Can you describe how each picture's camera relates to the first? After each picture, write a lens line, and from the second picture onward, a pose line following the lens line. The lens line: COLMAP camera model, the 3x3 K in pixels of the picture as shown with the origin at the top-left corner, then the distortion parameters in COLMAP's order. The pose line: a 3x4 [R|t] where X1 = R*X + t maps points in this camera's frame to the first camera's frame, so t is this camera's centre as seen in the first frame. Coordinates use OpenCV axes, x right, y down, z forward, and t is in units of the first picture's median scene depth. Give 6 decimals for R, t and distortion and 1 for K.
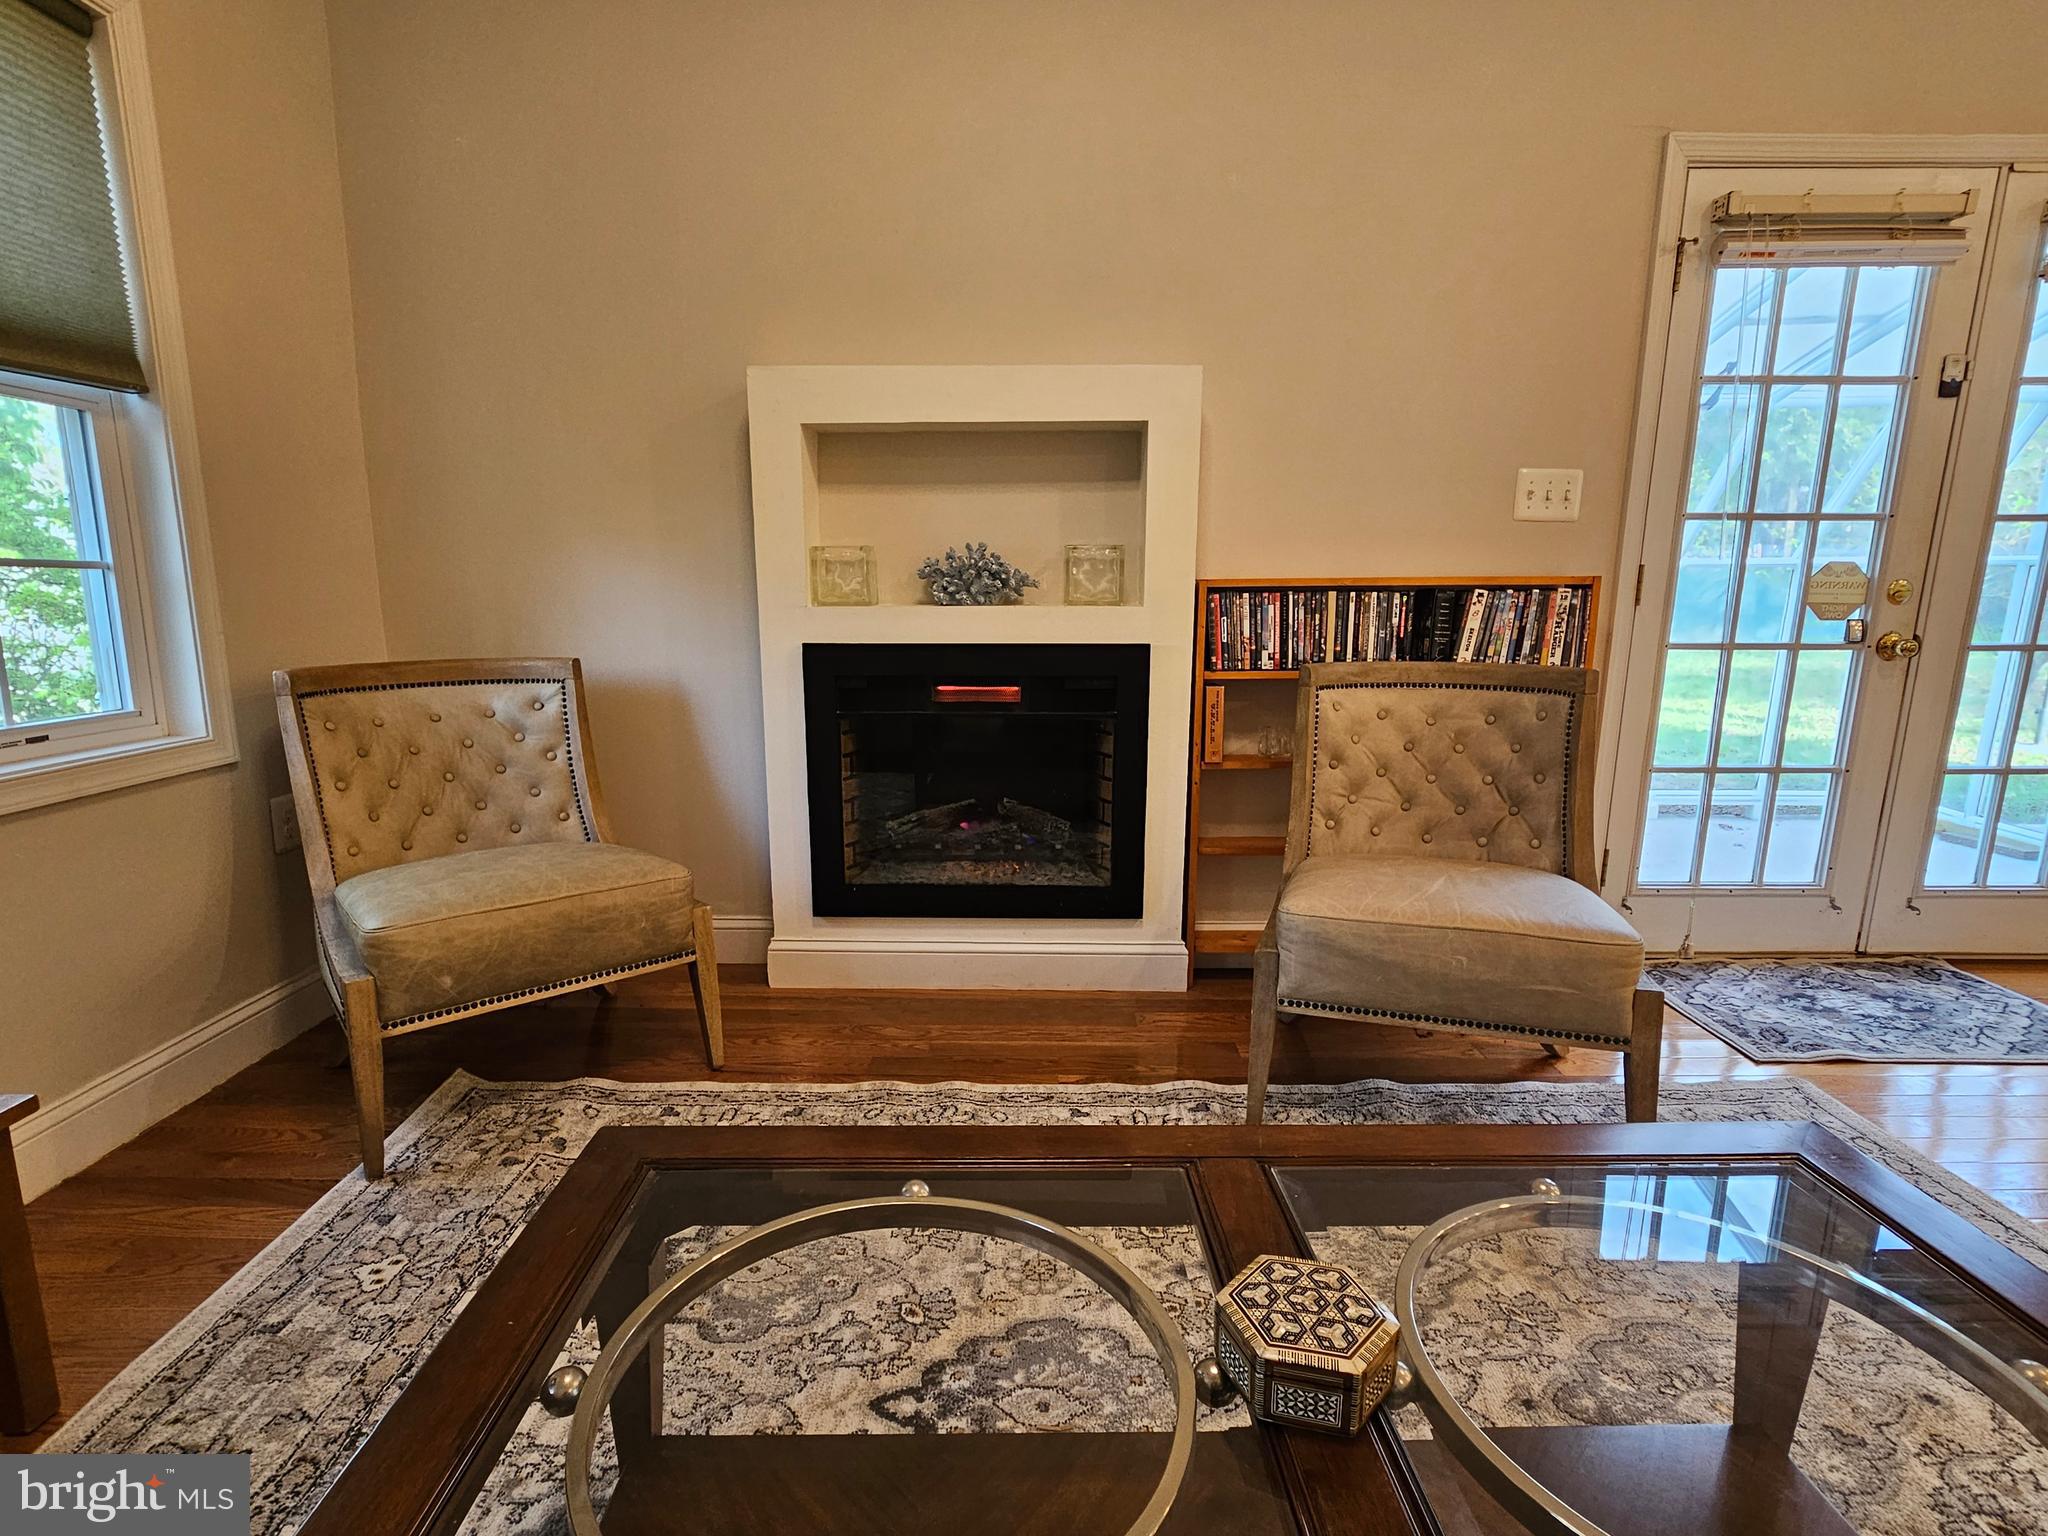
lens RADIAL K [[1039.7, 0, 1015.7], [0, 1039.7, 773.9], [0, 0, 1]] dist [0.005899, 0.000464]
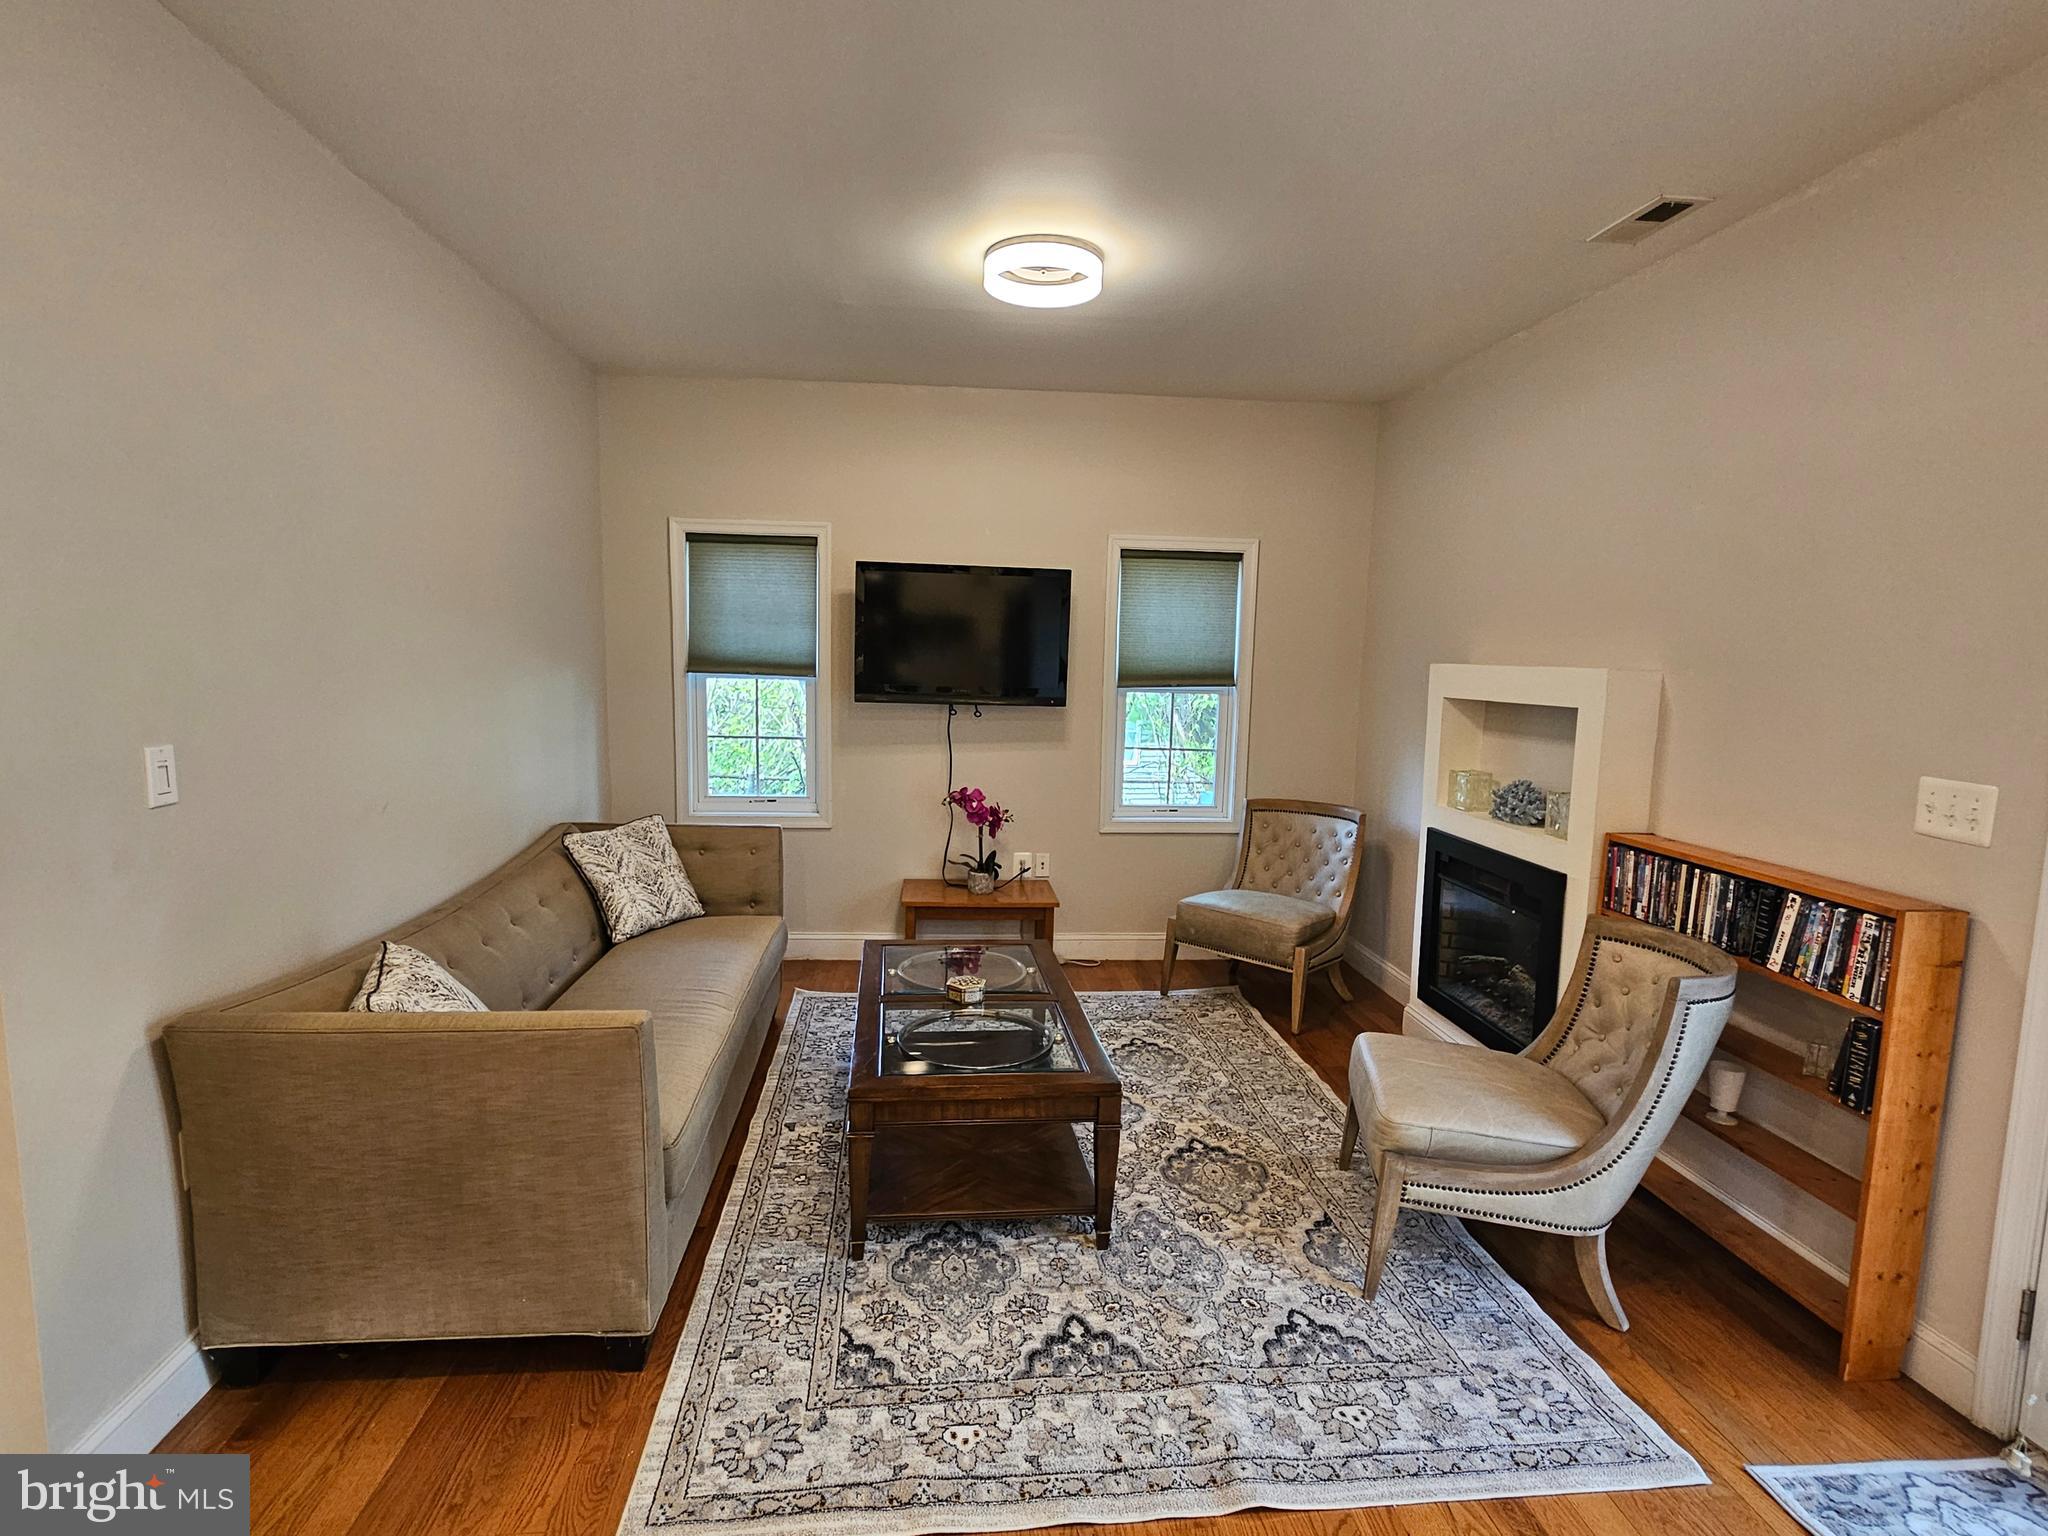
lens RADIAL K [[1039.7, 0, 1020.8], [0, 1039.7, 771.3], [0, 0, 1]] dist [0.005899, 0.000464]
pose [[0.103334, 0.119228, -0.987475, 1.310355], [-0.199342, 0.975129, 0.096877, -0.238705], [0.974466, 0.186835, 0.124531, 0.159553]]
